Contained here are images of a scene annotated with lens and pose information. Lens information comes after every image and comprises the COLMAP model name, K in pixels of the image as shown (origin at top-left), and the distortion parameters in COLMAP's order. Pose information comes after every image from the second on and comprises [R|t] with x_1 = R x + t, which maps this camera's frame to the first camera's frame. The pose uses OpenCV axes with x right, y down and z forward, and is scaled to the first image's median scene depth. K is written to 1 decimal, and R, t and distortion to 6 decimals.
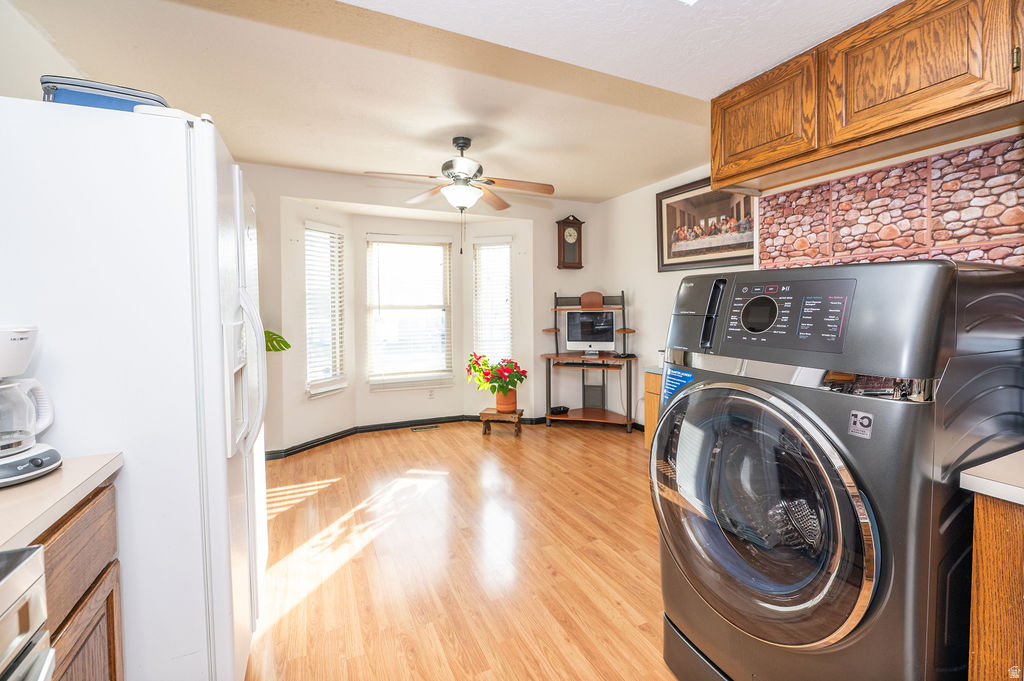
lens RADIAL K [[441.0, 0, 512.1], [0, 441.0, 315.7], [0, 0, 1]] dist [-0.001335, -0.000130]
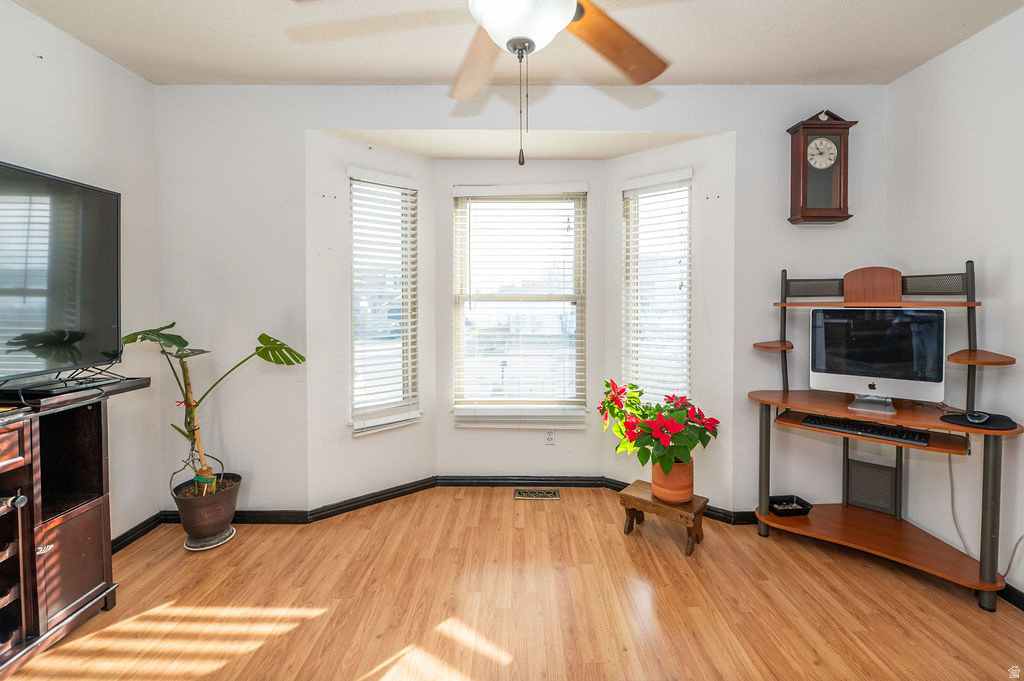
lens RADIAL K [[437.8, 0, 516.1], [0, 437.8, 312.3], [0, 0, 1]] dist [-0.010420, -0.000095]
pose [[0.906146, 0.016264, -0.422652, 0.034232], [-0.012206, 0.999850, 0.012306, -0.007446], [0.422788, -0.005992, 0.906209, 0.442477]]
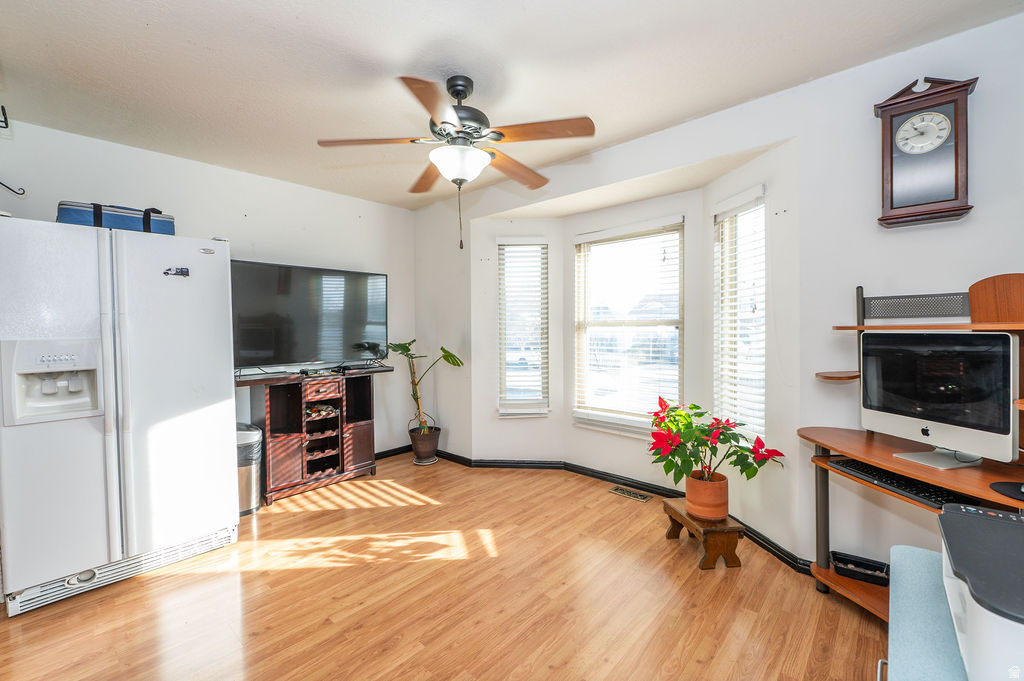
lens RADIAL K [[421.1, 0, 487.8], [0, 421.1, 336.5], [0, 0, 1]] dist [-0.007453, -0.000176]
pose [[0.363944, 0.021727, -0.931168, 0.356863], [-0.008291, 0.999764, 0.020087, -0.010675], [0.931384, 0.000409, 0.364038, 0.550231]]
